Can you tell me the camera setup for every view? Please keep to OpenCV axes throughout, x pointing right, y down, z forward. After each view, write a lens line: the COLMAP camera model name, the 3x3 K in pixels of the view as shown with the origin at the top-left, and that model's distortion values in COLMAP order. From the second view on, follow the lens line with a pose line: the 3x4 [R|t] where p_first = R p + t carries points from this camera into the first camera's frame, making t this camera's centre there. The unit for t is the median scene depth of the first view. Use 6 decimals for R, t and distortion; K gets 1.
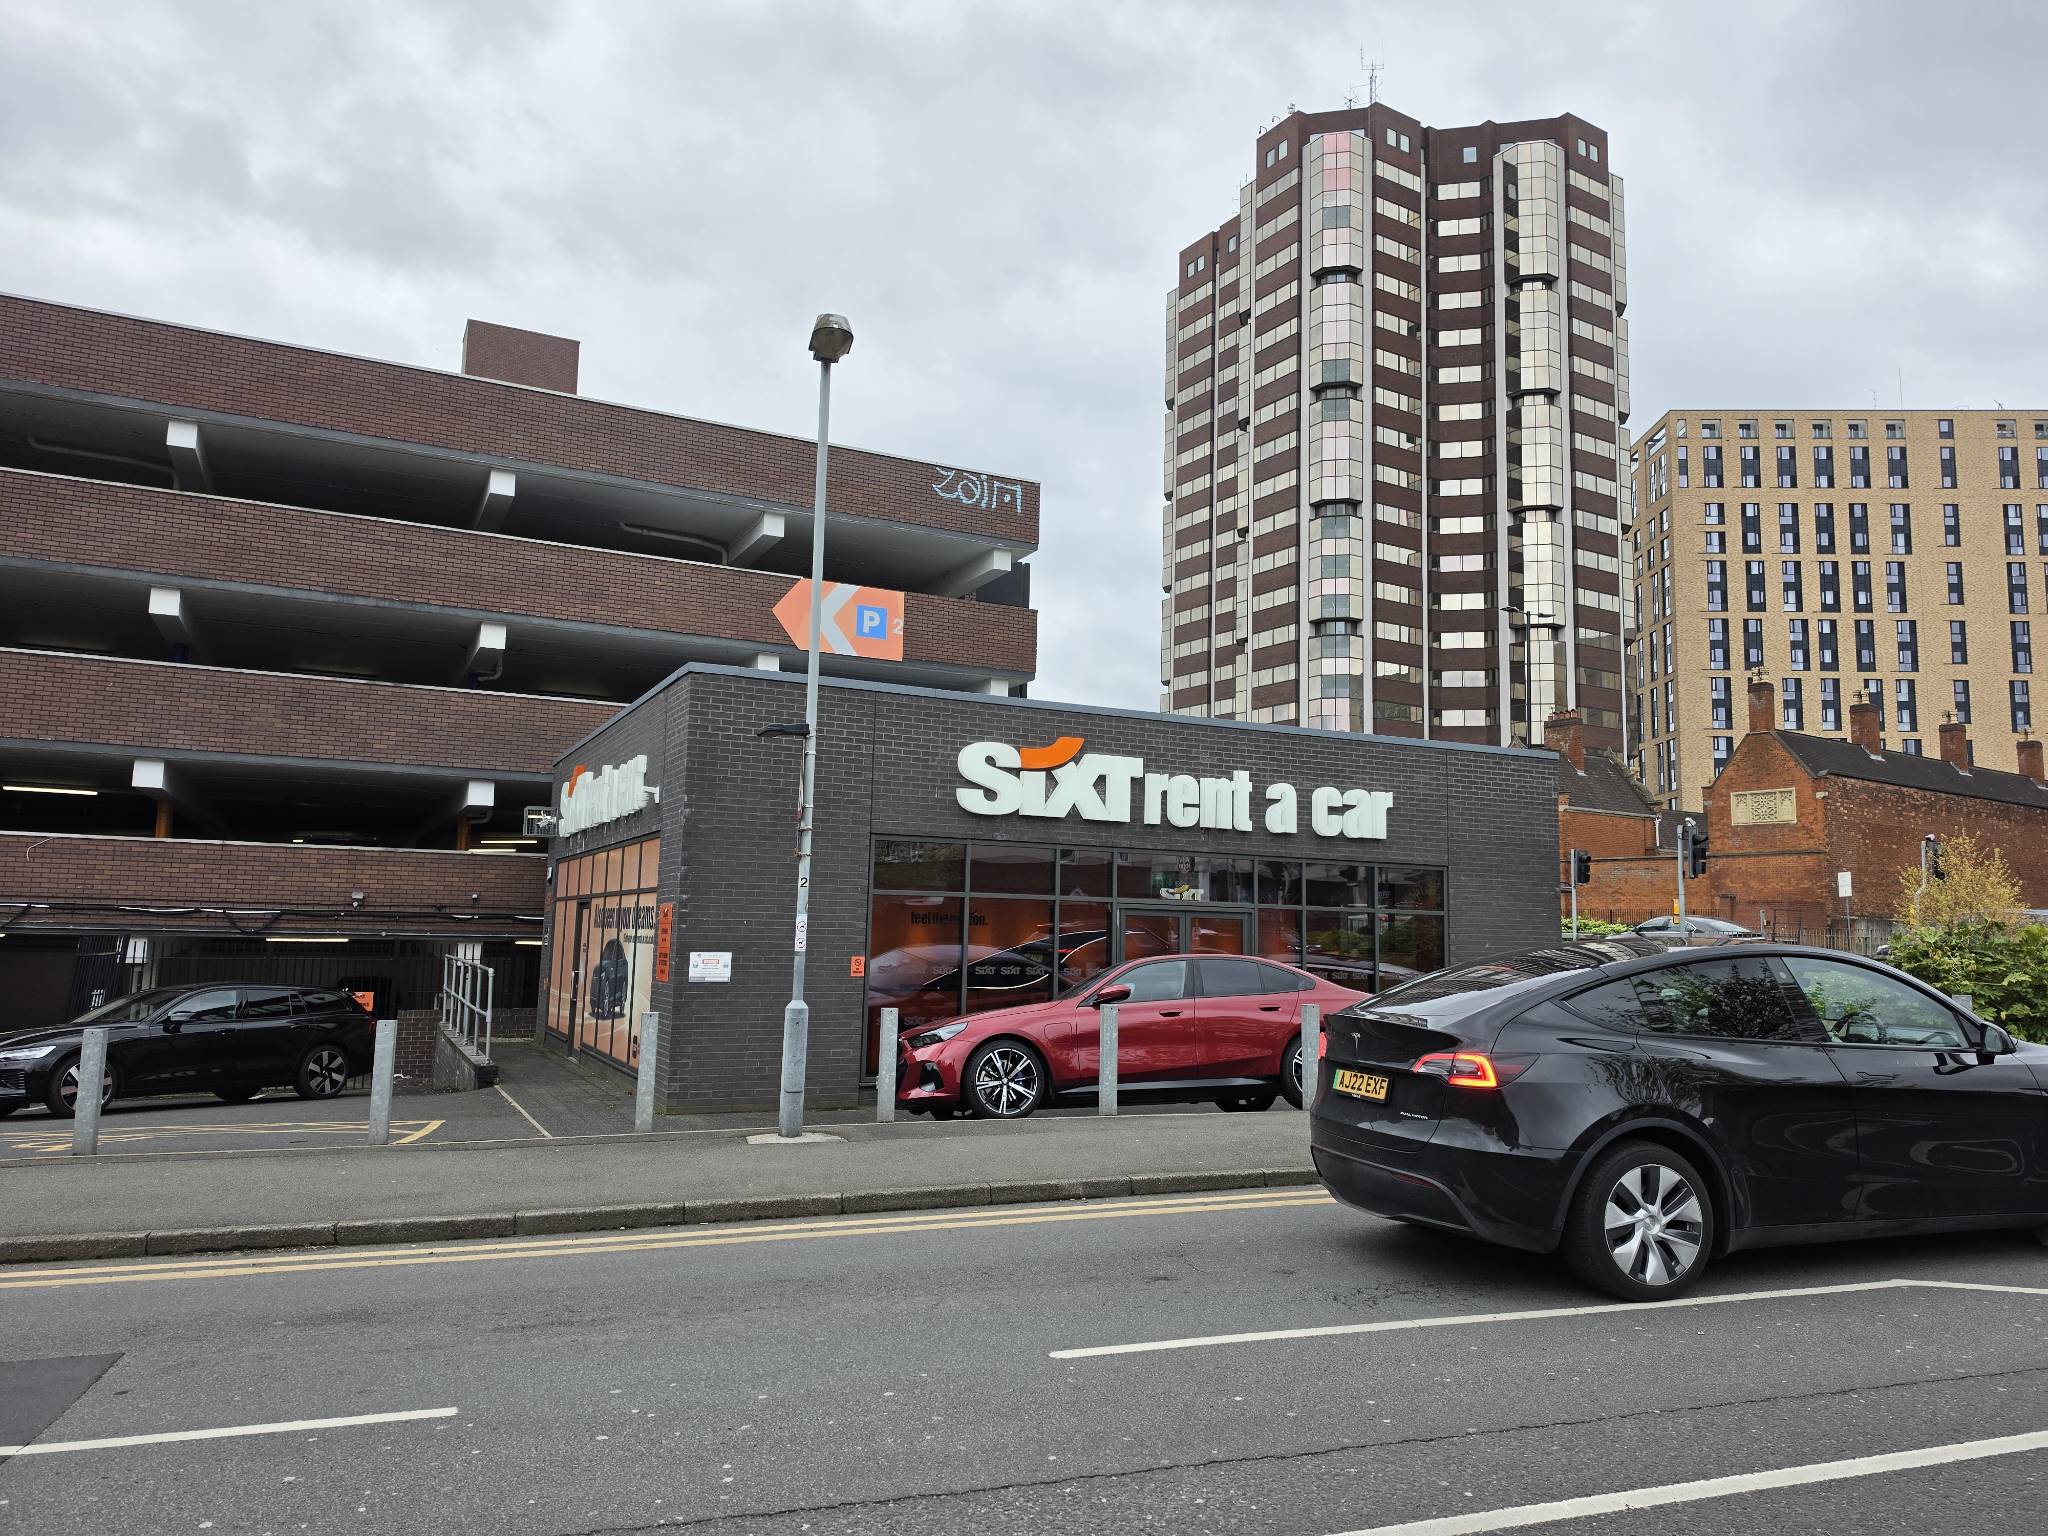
lens RADIAL K [[1402.4, 0, 1033.1], [0, 1402.4, 764.5], [0, 0, 1]] dist [0.117500, -0.183342]
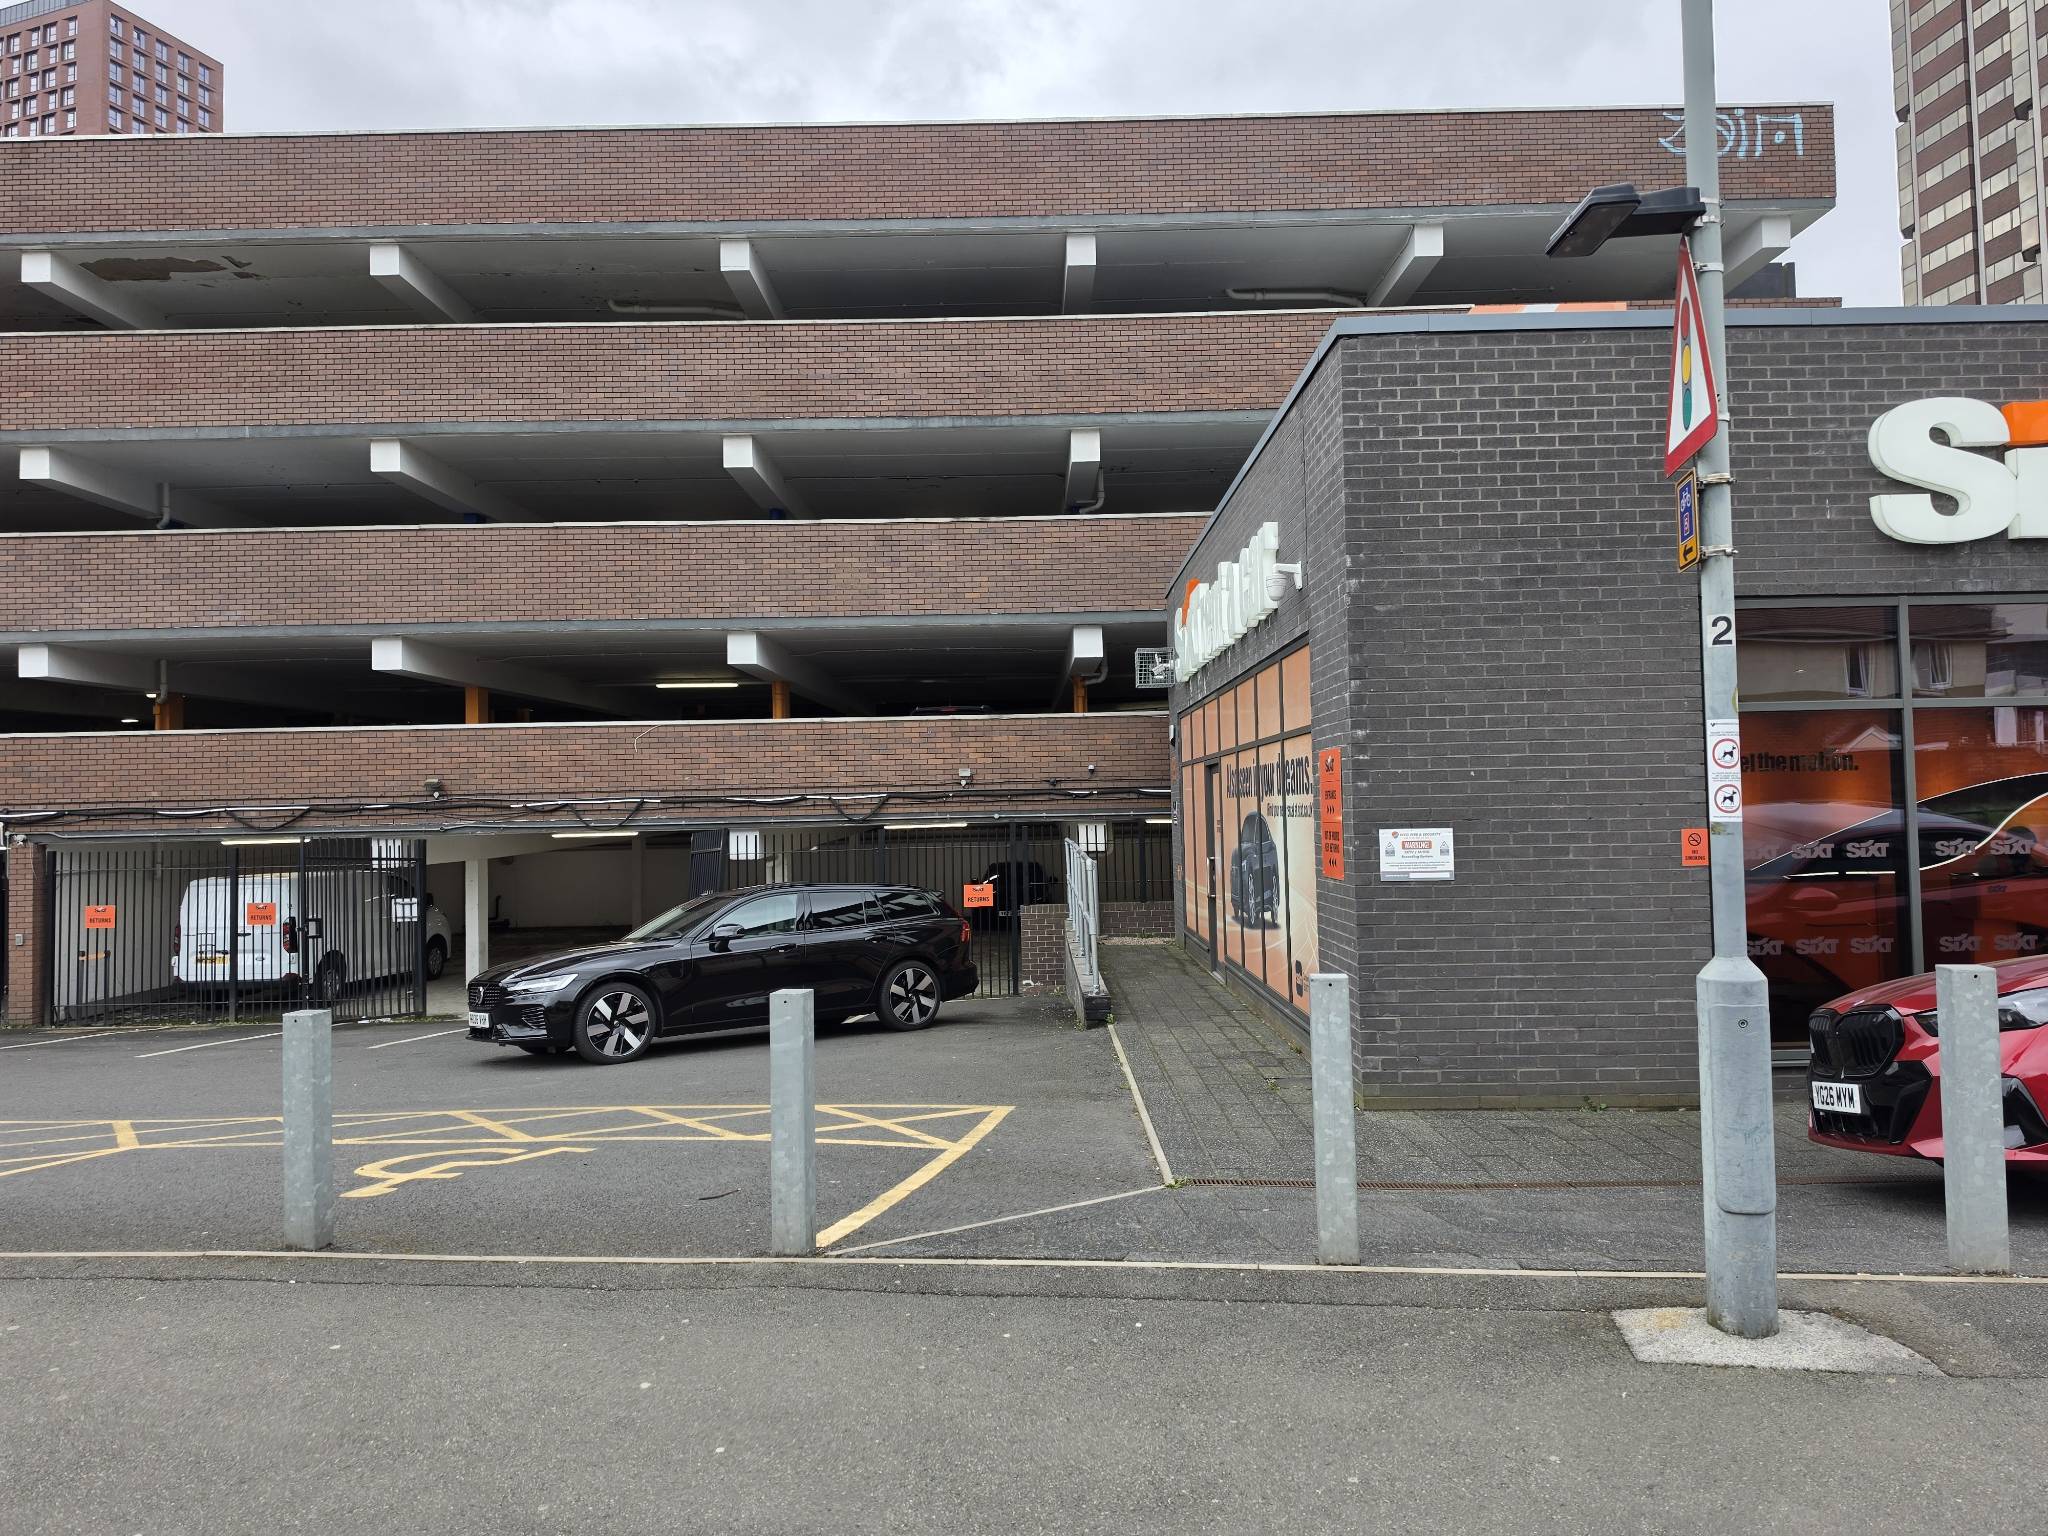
lens RADIAL K [[1416.0, 0, 1023.8], [0, 1416.0, 746.0], [0, 0, 1]] dist [0.072781, -0.072733]
pose [[0.897052, -0.059479, -0.437904, -0.014159], [0.092381, 0.994247, 0.054200, 0.006620], [0.432161, -0.089074, 0.897386, 0.051240]]
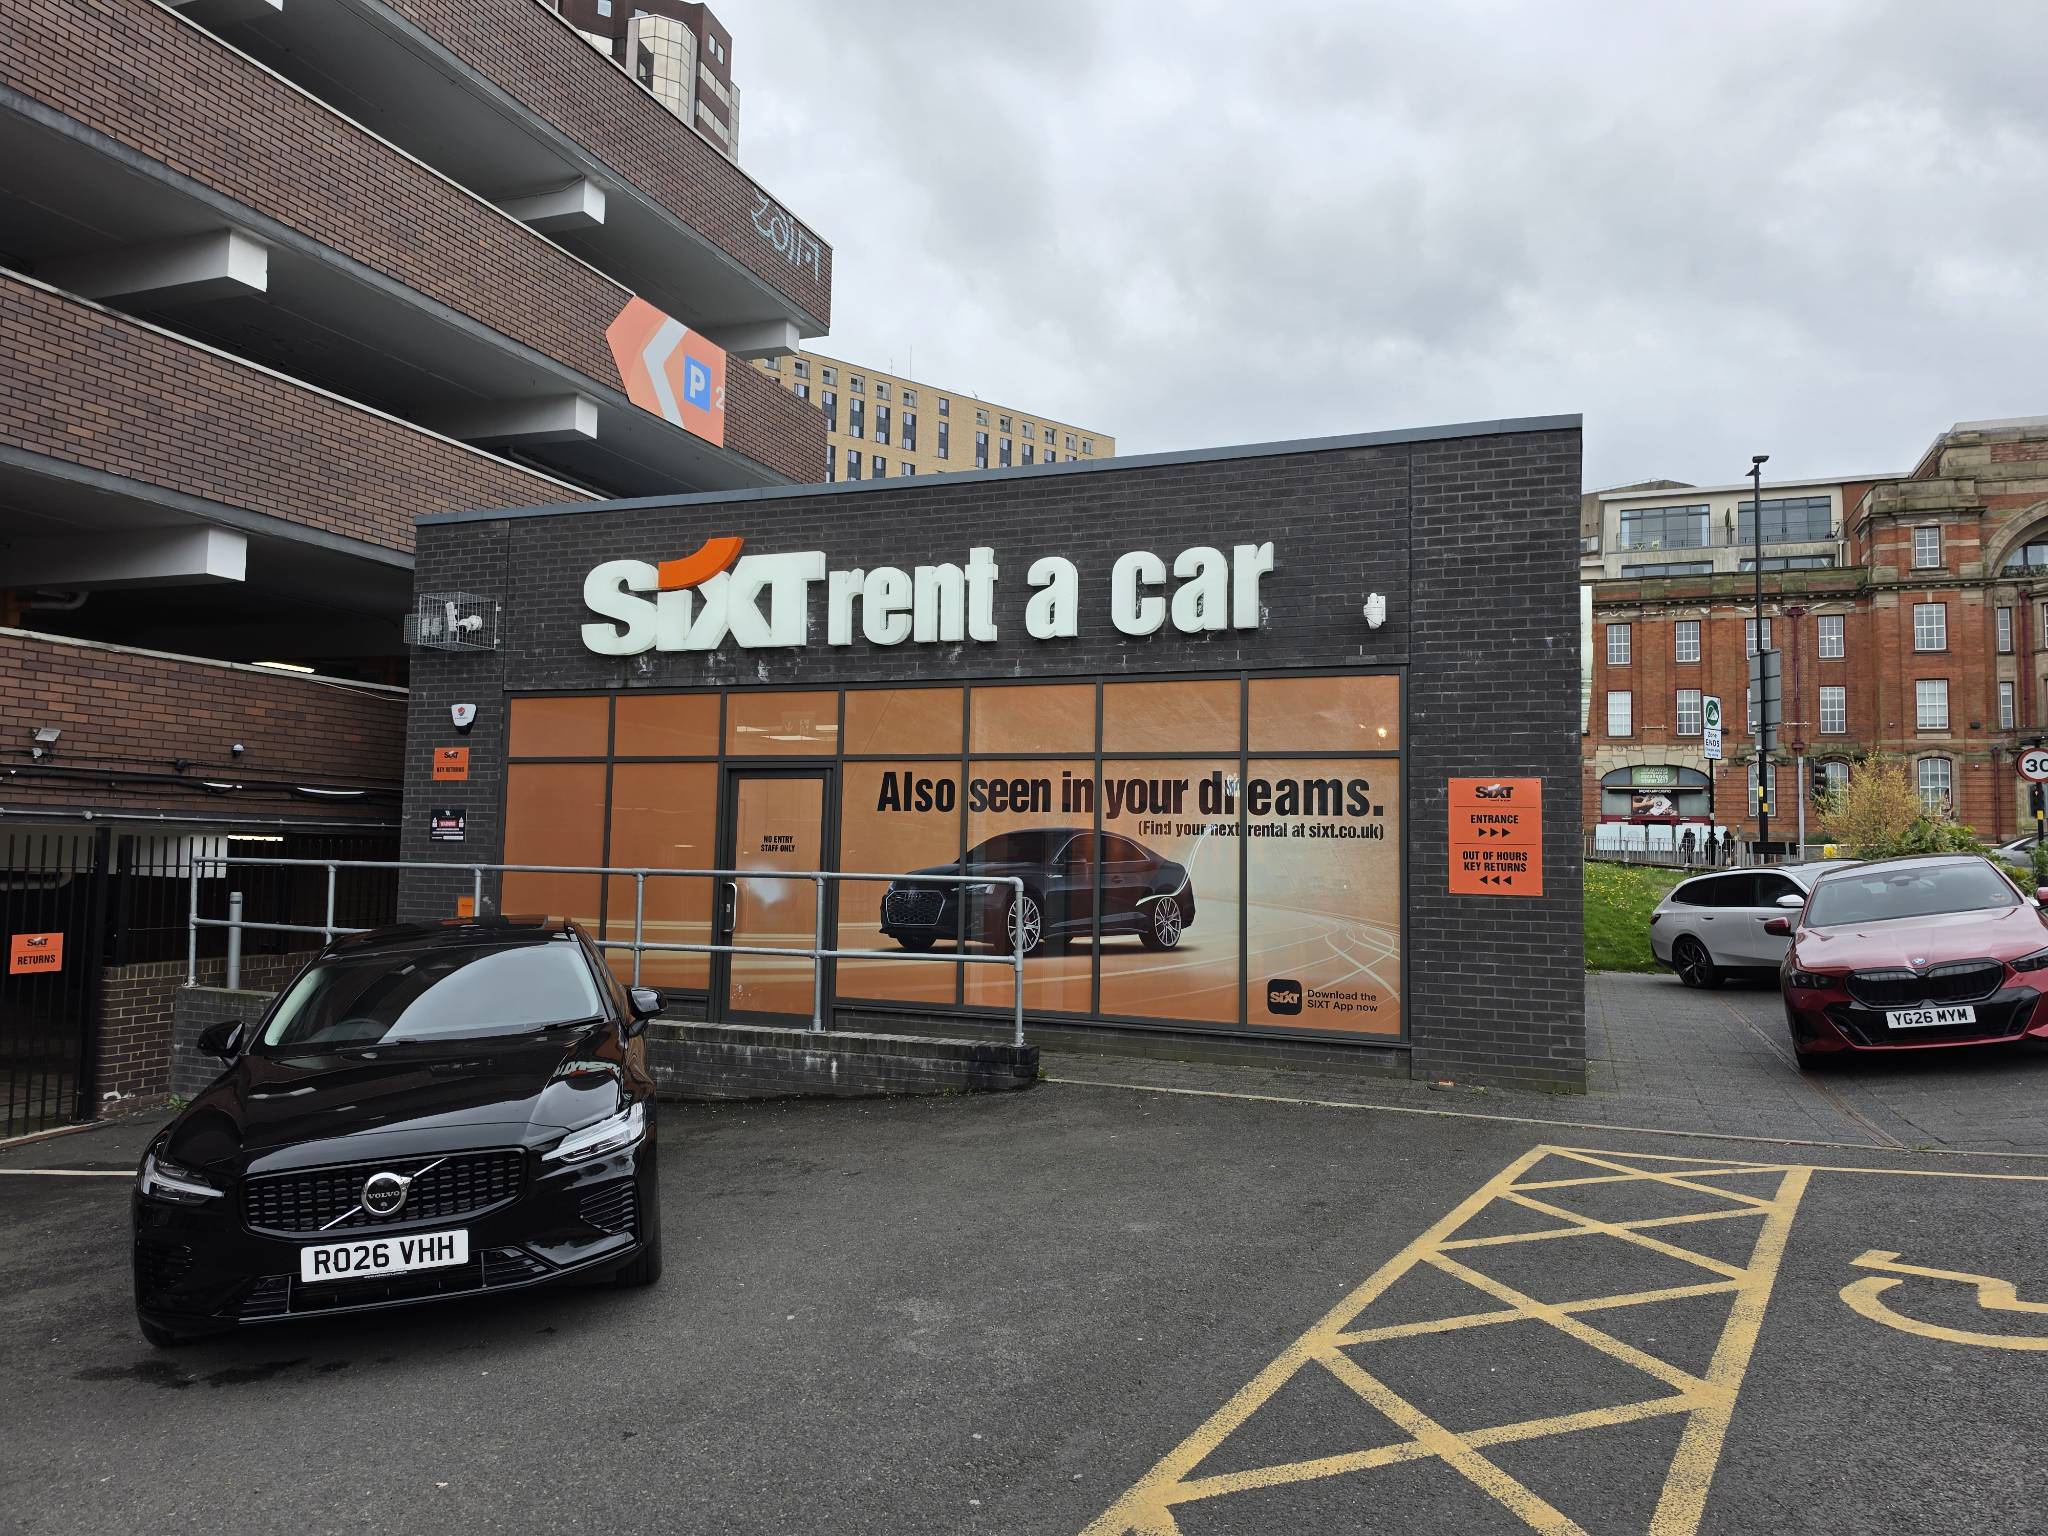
lens RADIAL K [[1416.0, 0, 1023.8], [0, 1416.0, 746.0], [0, 0, 1]] dist [0.072781, -0.072733]
pose [[0.739485, 0.046794, 0.671545, -0.107129], [-0.085720, 0.996006, 0.024989, 0.010718], [-0.667693, -0.076044, 0.740542, 0.081753]]
